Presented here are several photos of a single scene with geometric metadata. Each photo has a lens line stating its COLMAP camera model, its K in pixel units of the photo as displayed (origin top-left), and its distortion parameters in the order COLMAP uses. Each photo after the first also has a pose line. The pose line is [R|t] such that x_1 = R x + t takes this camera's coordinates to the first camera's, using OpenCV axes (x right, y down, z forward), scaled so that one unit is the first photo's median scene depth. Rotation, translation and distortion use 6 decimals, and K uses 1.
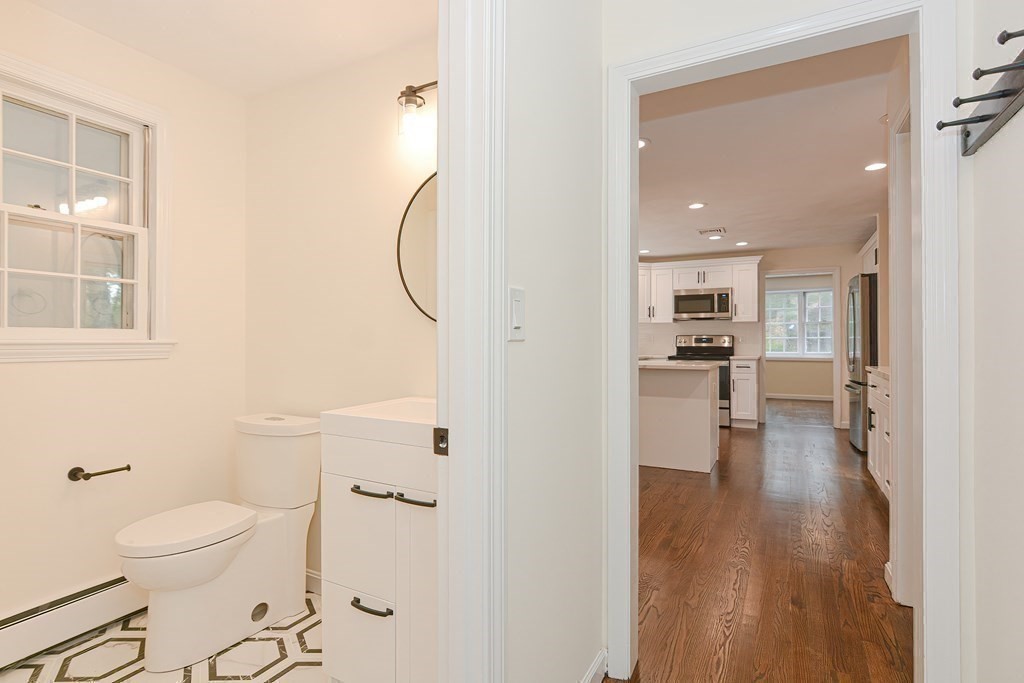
lens RADIAL K [[503.9, 0, 506.3], [0, 503.9, 332.8], [0, 0, 1]] dist [-0.014555, 0.007607]
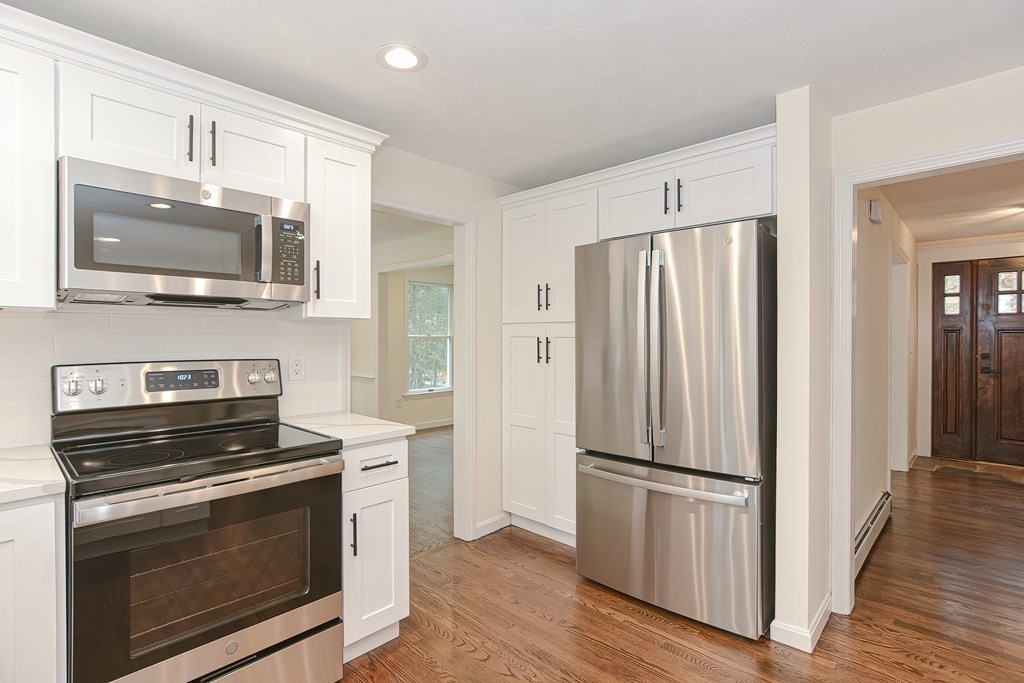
lens RADIAL K [[503.9, 0, 507.0], [0, 503.9, 335.3], [0, 0, 1]] dist [-0.014555, 0.007607]
pose [[0.244927, 0.005235, 0.969527, 0.174159], [-0.006235, 0.999973, -0.003824, -0.009709], [-0.969521, -0.005108, 0.244953, 0.777436]]
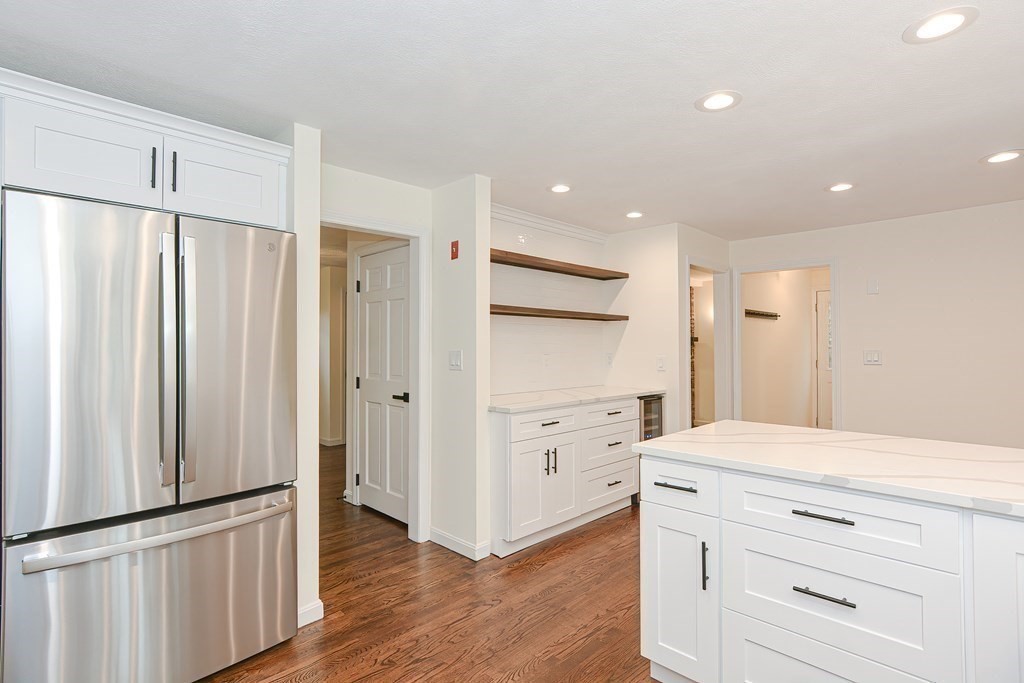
lens RADIAL K [[503.9, 0, 512.8], [0, 503.9, 339.8], [0, 0, 1]] dist [-0.014555, 0.007607]
pose [[-0.965352, 0.009951, 0.260761, 0.291018], [0.005394, 0.999820, -0.018186, -0.007188], [-0.260895, -0.016149, -0.965232, 0.977694]]
